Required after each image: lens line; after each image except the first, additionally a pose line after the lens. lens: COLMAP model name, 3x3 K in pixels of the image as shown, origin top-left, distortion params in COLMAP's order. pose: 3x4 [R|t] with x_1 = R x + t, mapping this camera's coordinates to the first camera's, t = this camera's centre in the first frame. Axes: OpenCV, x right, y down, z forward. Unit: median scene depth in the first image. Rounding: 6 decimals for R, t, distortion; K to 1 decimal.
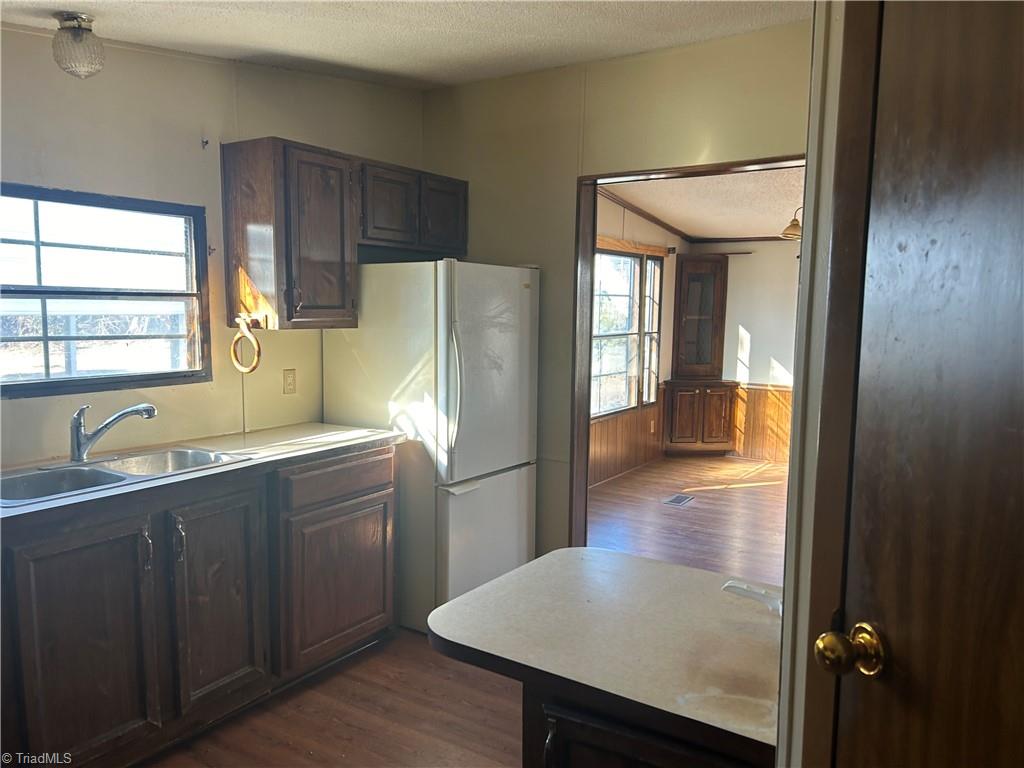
lens RADIAL K [[765.4, 0, 511.4], [0, 765.4, 382.7], [0, 0, 1]] dist [0.058292, -0.061656]
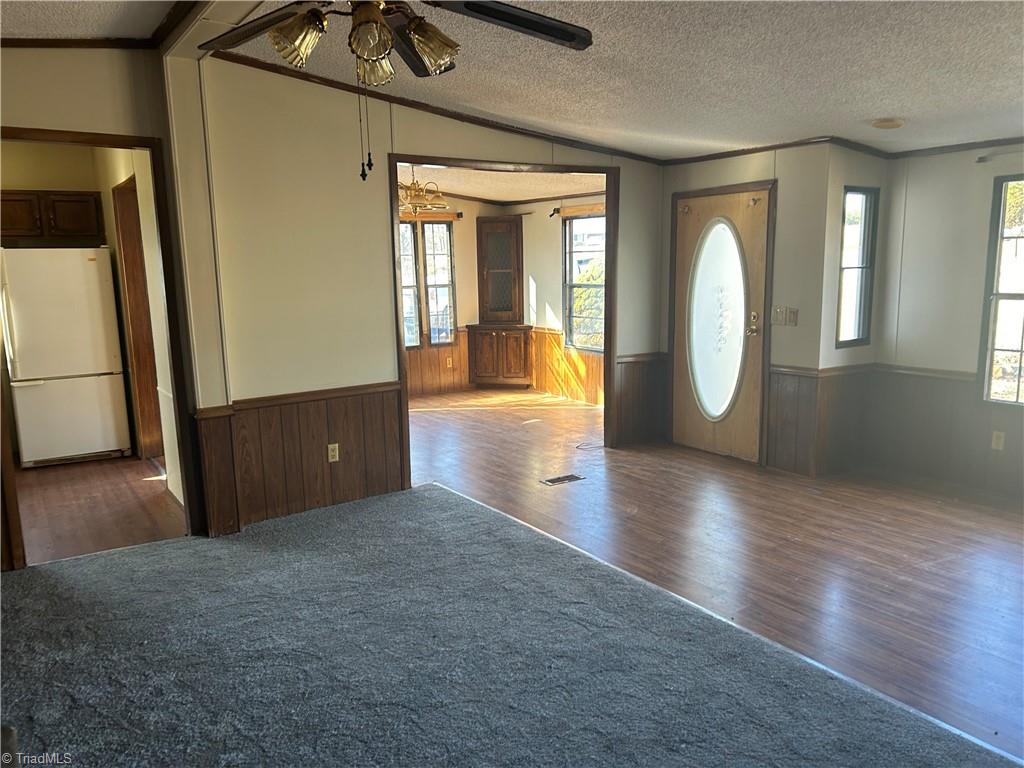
lens RADIAL K [[765.4, 0, 510.5], [0, 765.4, 386.3], [0, 0, 1]] dist [0.058292, -0.061656]
pose [[0.928021, 0.011165, -0.372361, 0.701792], [0.009744, 0.998481, 0.054223, 0.027667], [0.372401, -0.053948, 0.926502, -0.081585]]
